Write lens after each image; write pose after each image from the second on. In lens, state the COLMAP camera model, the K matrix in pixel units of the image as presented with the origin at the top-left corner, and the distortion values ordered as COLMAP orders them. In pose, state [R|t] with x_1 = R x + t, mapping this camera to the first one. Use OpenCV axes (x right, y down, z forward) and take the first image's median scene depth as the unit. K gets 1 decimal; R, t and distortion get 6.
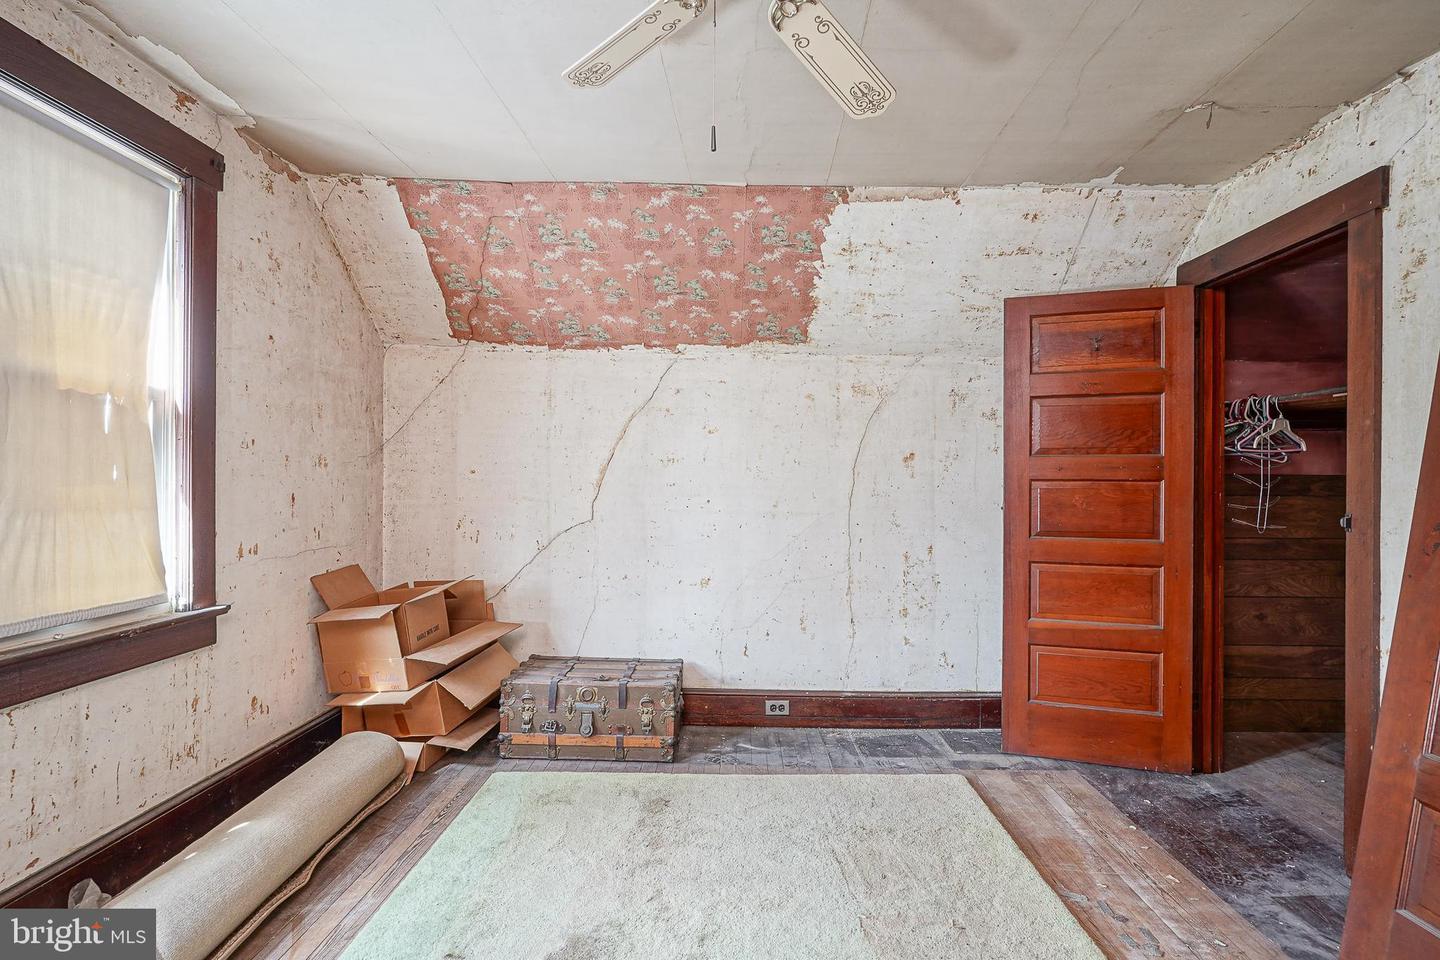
lens RADIAL K [[698.6, 0, 721.8], [0, 698.6, 476.0], [0, 0, 1]] dist [-0.011142, 0.003815]
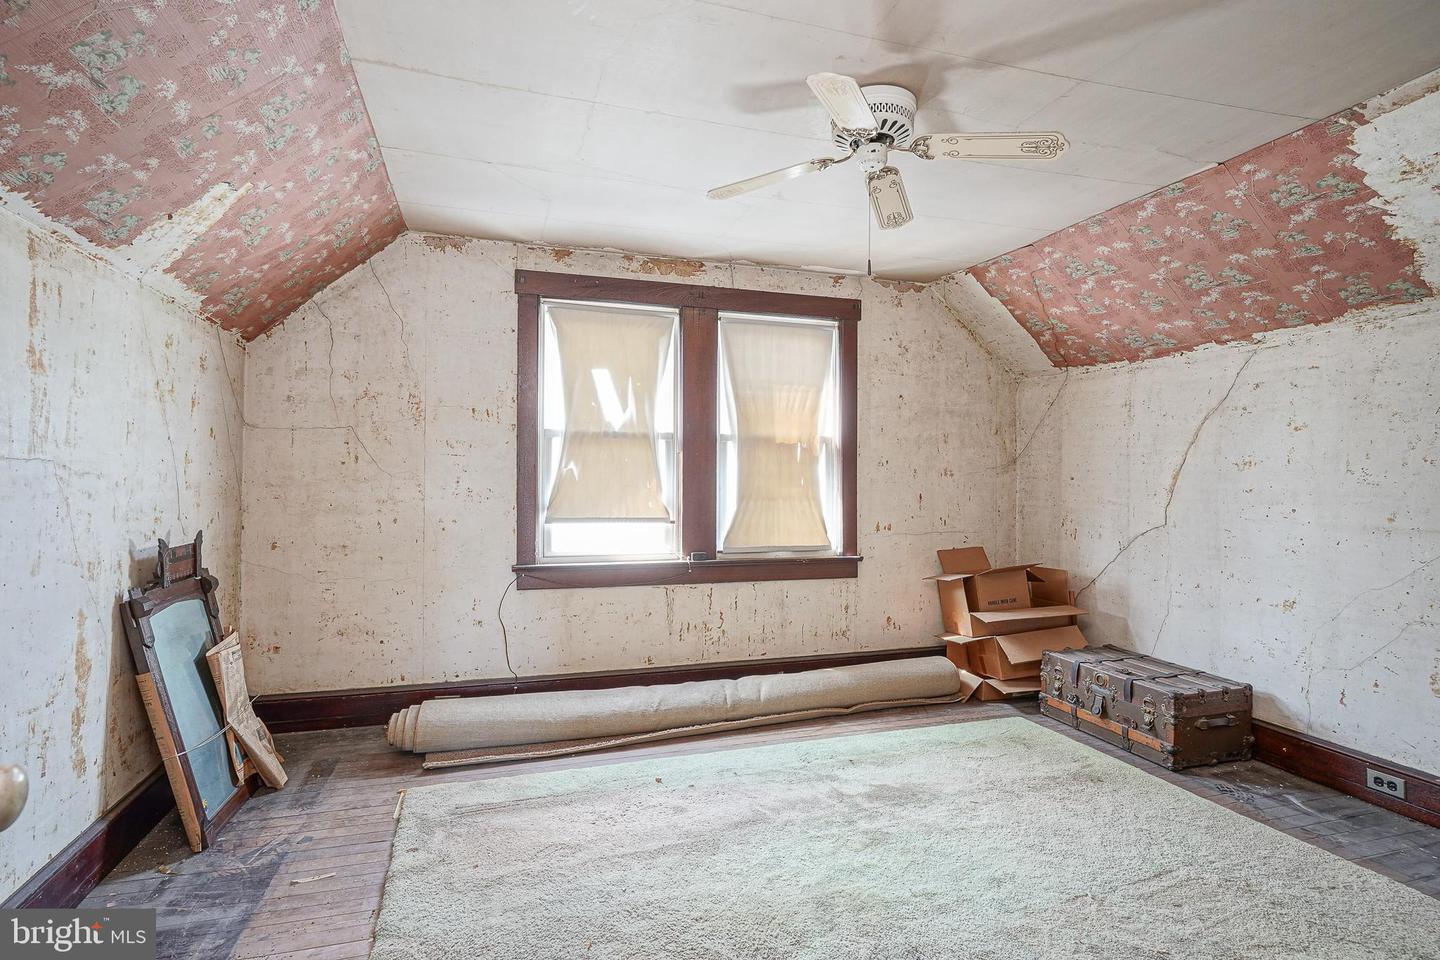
lens RADIAL K [[698.6, 0, 728.8], [0, 698.6, 484.4], [0, 0, 1]] dist [-0.011142, 0.003815]
pose [[0.325583, -0.001995, -0.945511, 0.657693], [0.002829, 0.999995, -0.001136, 0.004265], [0.945509, -0.002305, 0.325587, 0.086606]]
